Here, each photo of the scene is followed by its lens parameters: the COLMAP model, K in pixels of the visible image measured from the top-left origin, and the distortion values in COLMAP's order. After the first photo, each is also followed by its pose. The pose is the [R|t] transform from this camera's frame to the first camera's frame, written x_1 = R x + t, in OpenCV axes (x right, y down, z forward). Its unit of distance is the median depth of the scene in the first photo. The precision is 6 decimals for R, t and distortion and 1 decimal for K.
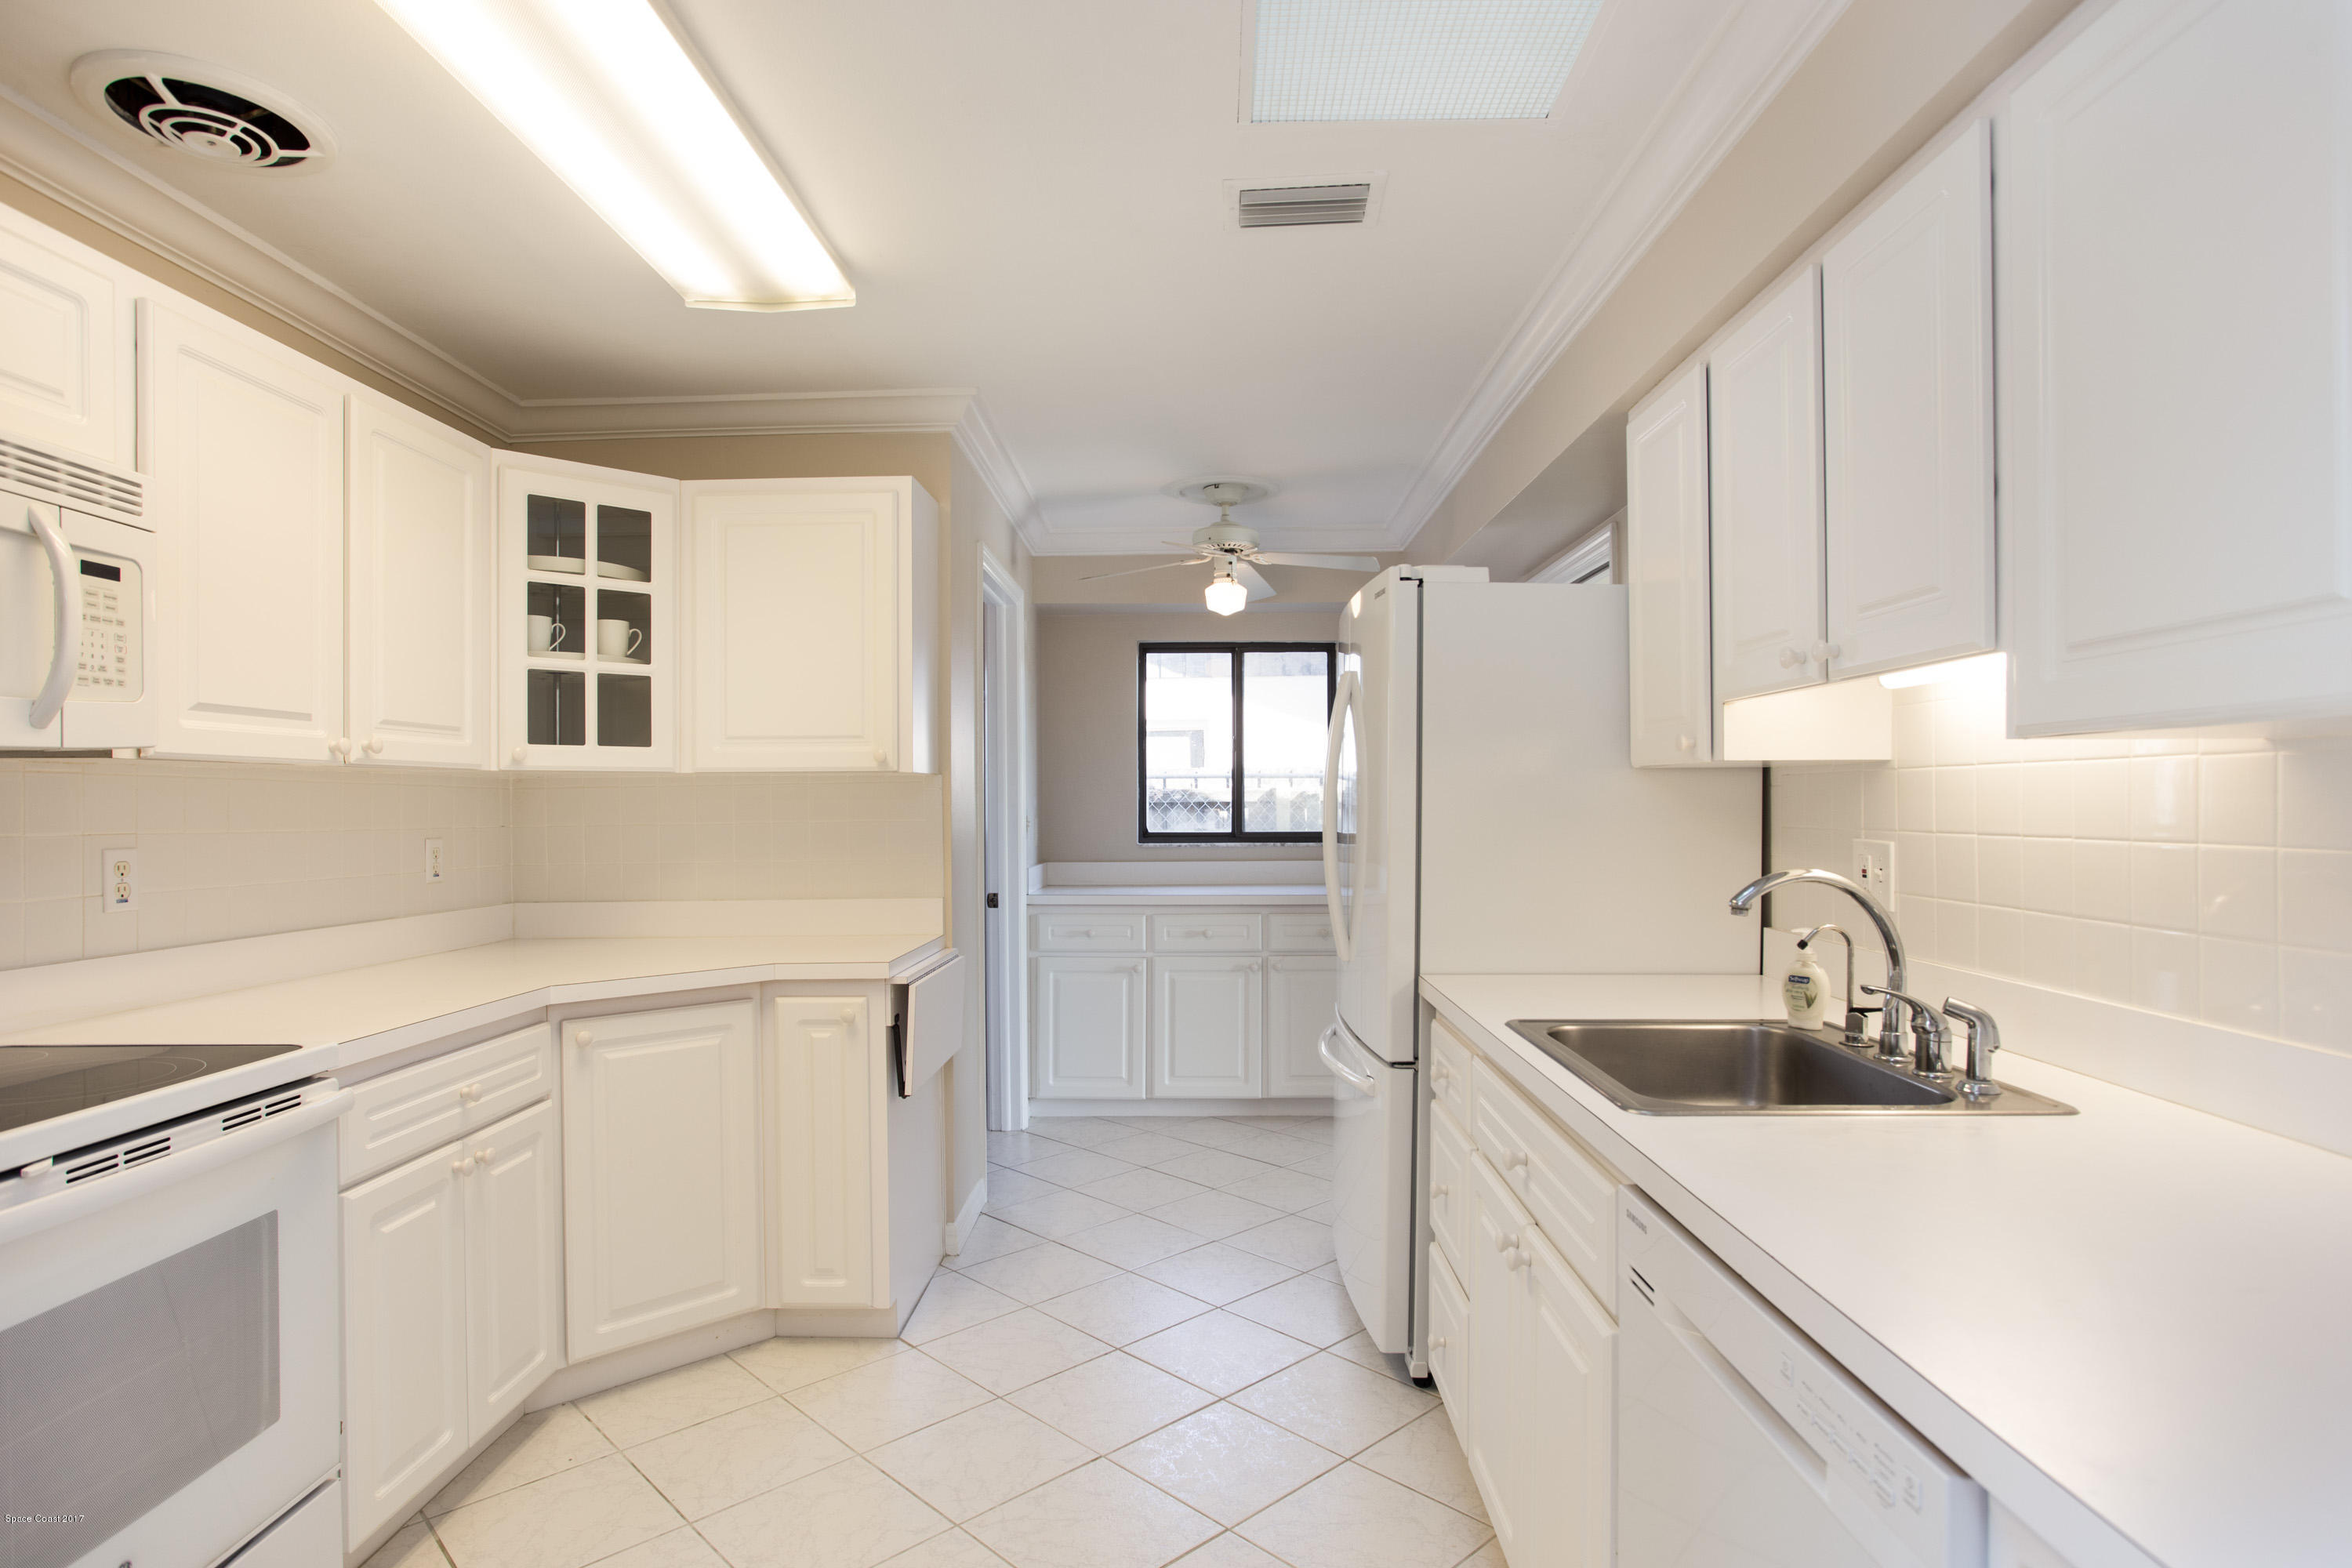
lens RADIAL K [[1262.3, 0, 1177.6], [0, 1262.3, 788.5], [0, 0, 1]] dist [-0.003690, 0.000034]
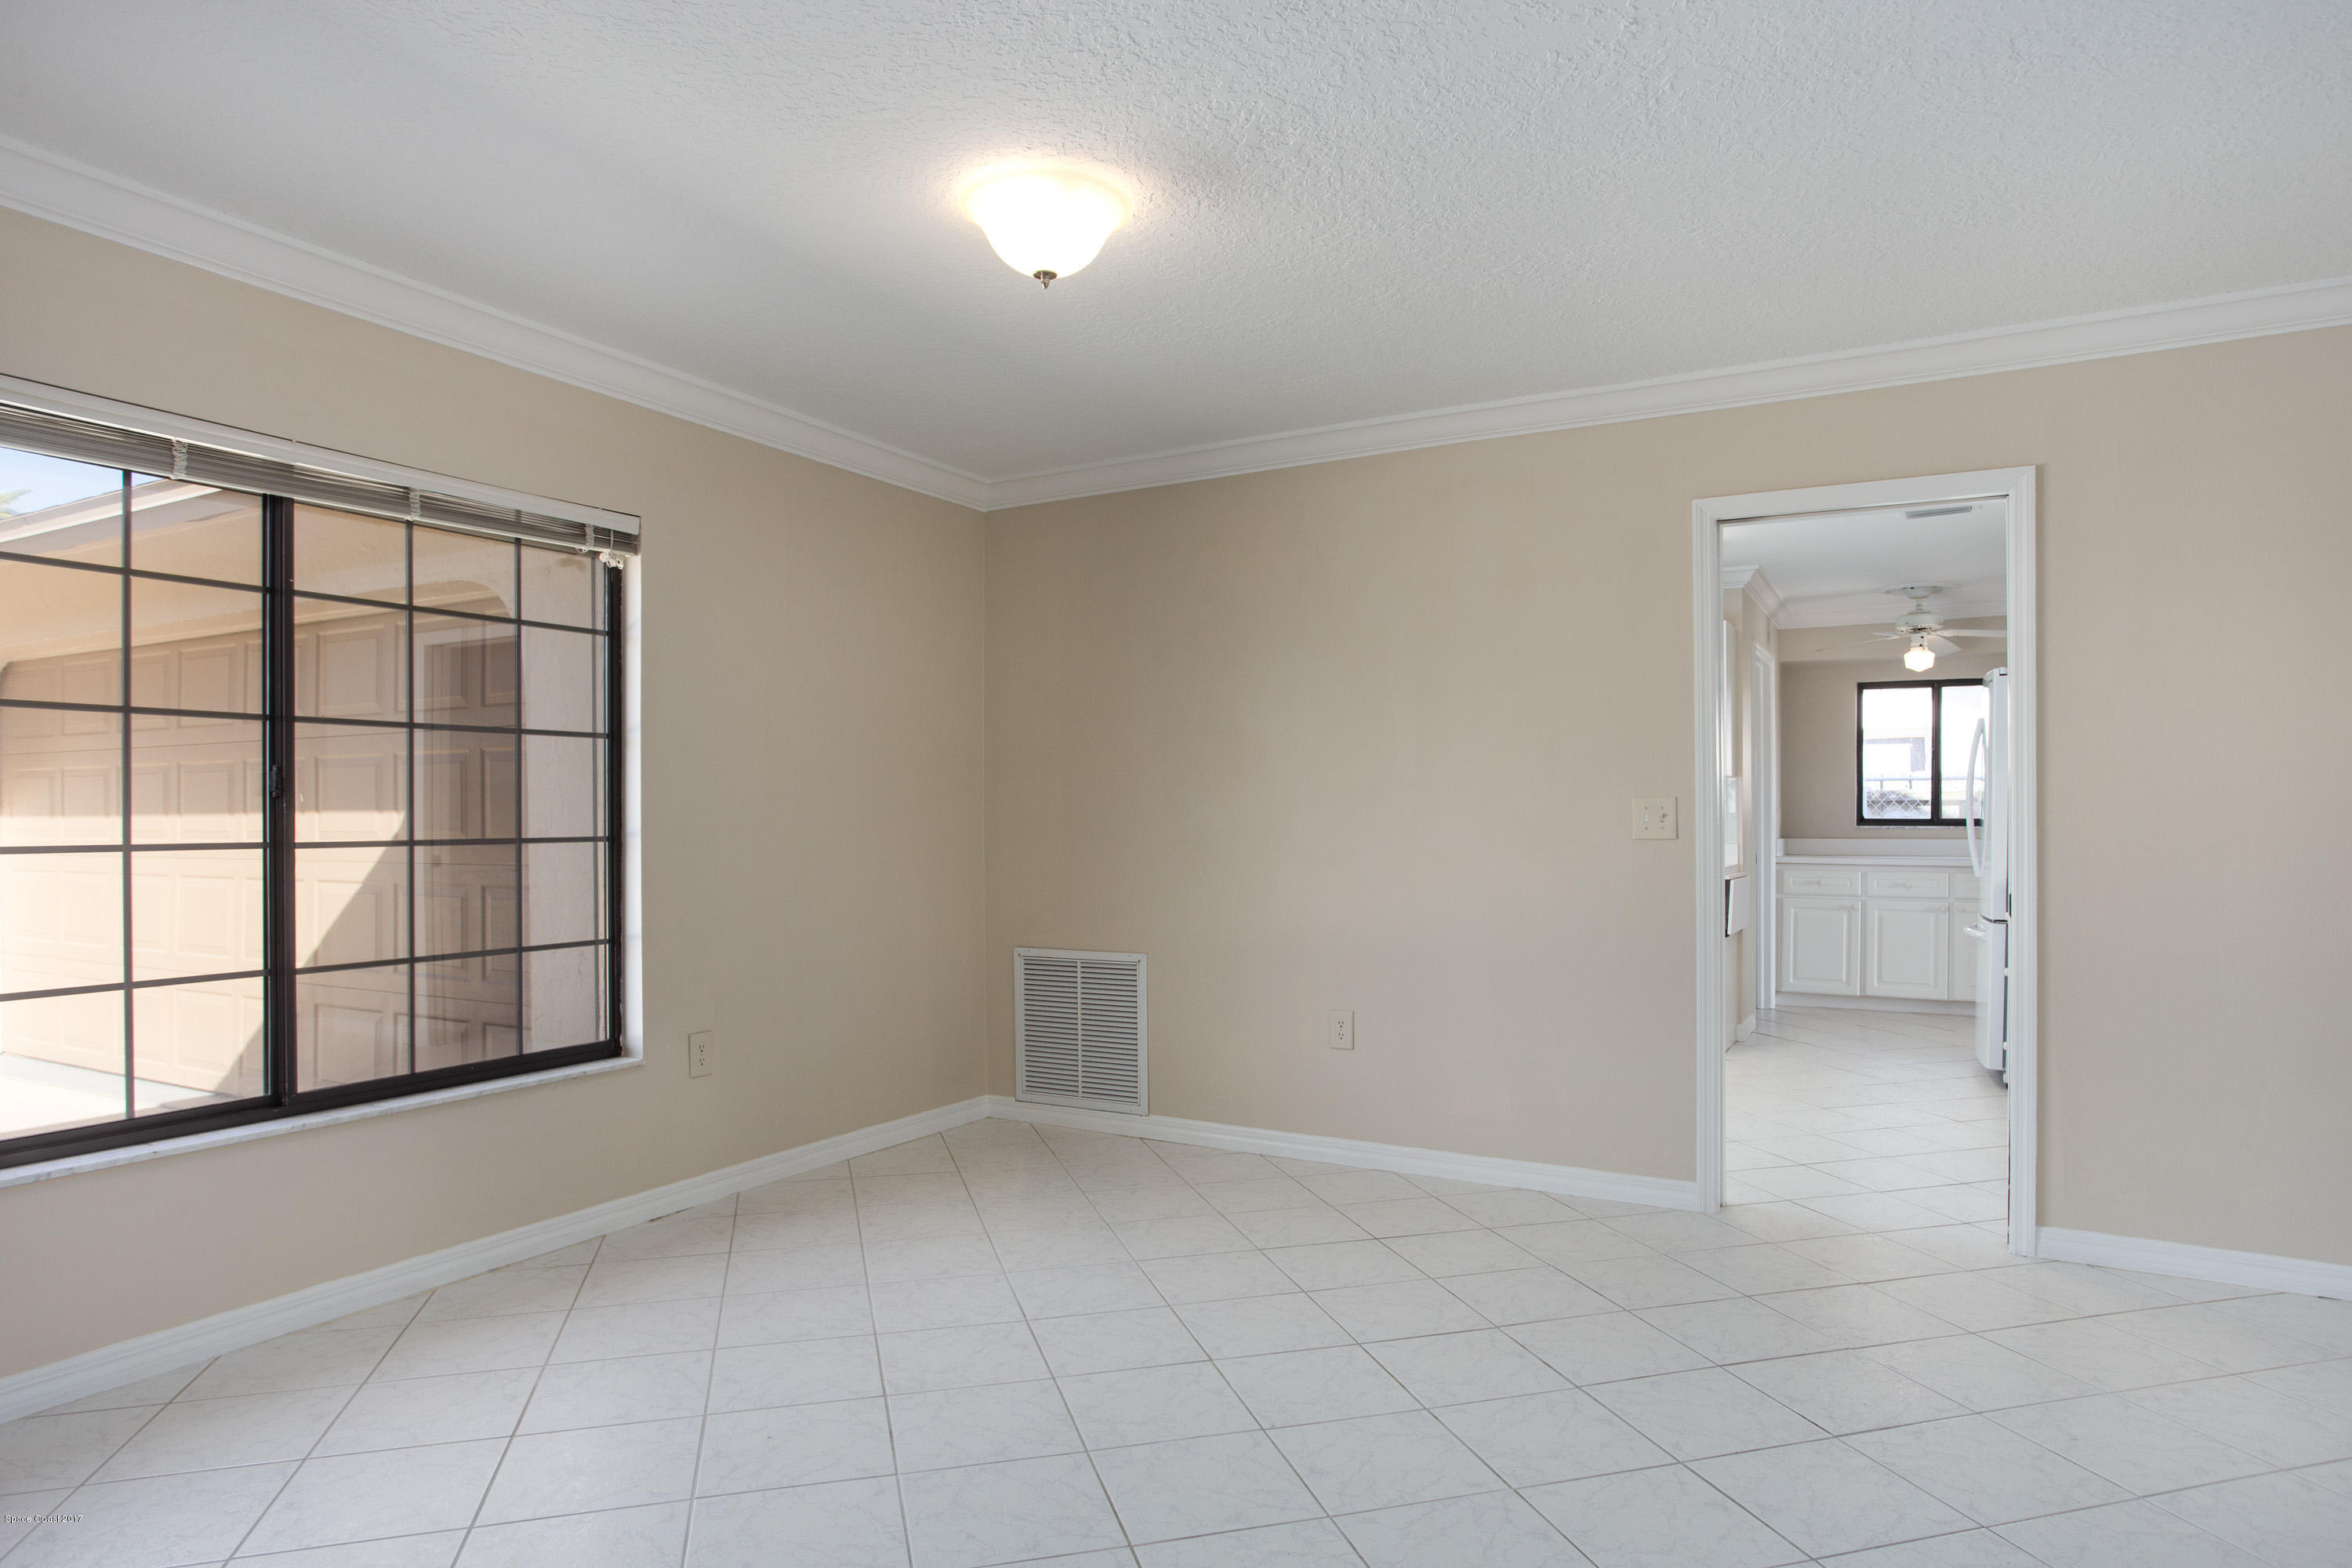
lens RADIAL K [[1343.1, 0, 1200.5], [0, 1343.1, 821.6], [0, 0, 1]] dist [-0.035704, 0.000876]
pose [[0.882657, 0.004752, -0.469994, 0.024791], [0.004275, 0.999826, 0.018137, 0.009680], [0.469998, -0.018018, 0.882483, -0.747622]]
